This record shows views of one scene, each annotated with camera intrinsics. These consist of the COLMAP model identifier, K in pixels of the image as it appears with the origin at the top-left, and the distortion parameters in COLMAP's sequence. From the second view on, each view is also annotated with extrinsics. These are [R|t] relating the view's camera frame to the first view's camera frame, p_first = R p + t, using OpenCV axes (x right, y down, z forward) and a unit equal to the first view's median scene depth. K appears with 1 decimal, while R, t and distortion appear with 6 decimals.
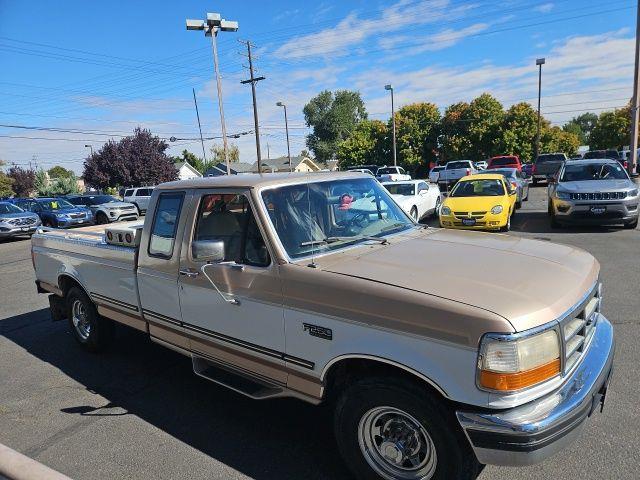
lens RADIAL K [[445.3, 0, 313.5], [0, 445.3, 240.3], [0, 0, 1]] dist [0.010318, -0.002261]
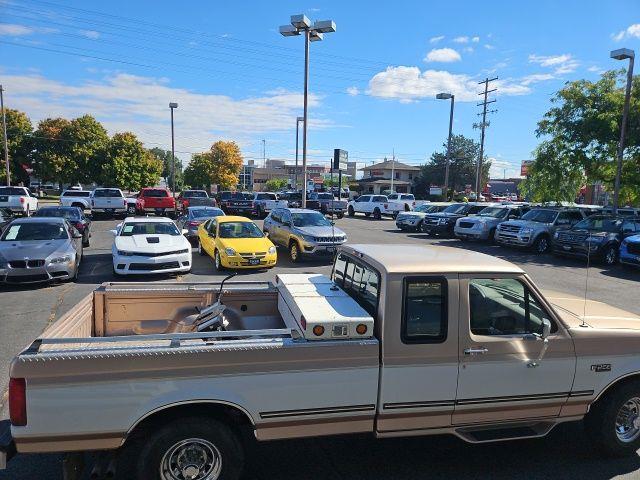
lens RADIAL K [[445.3, 0, 313.5], [0, 445.3, 240.3], [0, 0, 1]] dist [0.010318, -0.002261]
pose [[0.585252, -0.010684, 0.810781, -0.118593], [0.046770, 0.998693, -0.020600, -0.016449], [-0.809502, 0.049977, 0.584987, 0.056761]]
